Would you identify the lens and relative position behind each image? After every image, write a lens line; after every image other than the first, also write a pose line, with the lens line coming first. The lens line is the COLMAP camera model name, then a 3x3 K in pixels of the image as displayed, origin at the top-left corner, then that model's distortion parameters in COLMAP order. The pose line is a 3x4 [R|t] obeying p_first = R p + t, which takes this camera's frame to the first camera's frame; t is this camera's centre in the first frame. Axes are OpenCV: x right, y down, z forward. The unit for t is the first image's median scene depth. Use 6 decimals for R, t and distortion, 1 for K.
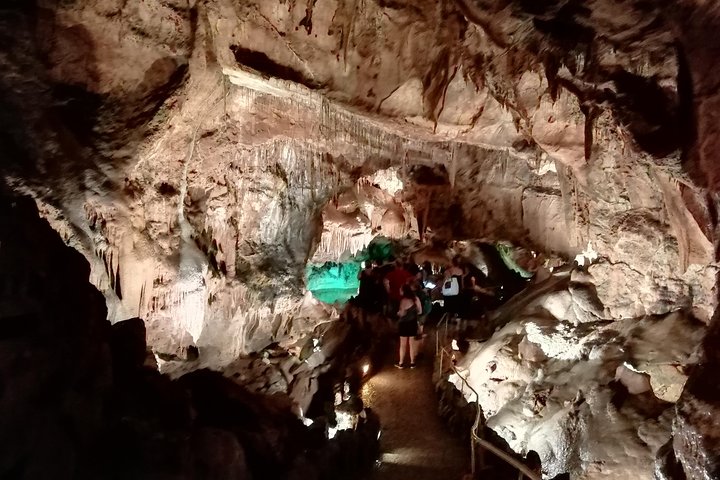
lens RADIAL K [[915.9, 0, 436.6], [0, 915.9, 276.9], [0, 0, 1]] dist [0.018772, 0.022621]
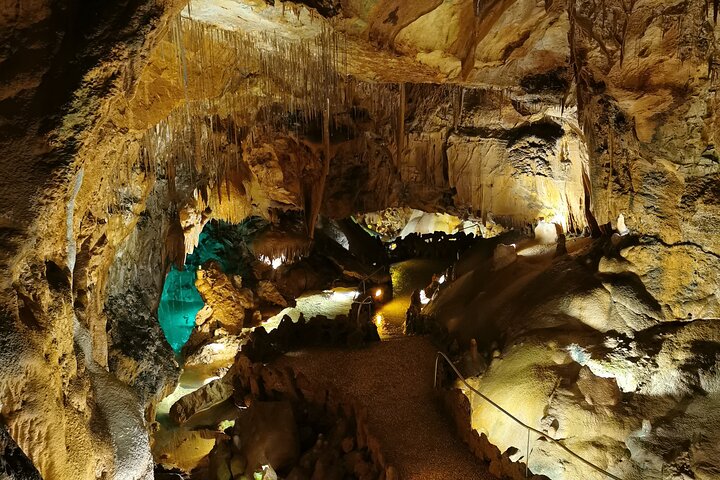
lens RADIAL K [[915.9, 0, 436.6], [0, 915.9, 276.9], [0, 0, 1]] dist [0.018772, 0.022621]
pose [[0.802283, -0.193220, 0.564808, -0.378272], [0.085594, 0.973624, 0.211493, -0.162427], [-0.590776, -0.121333, 0.797660, 0.536943]]
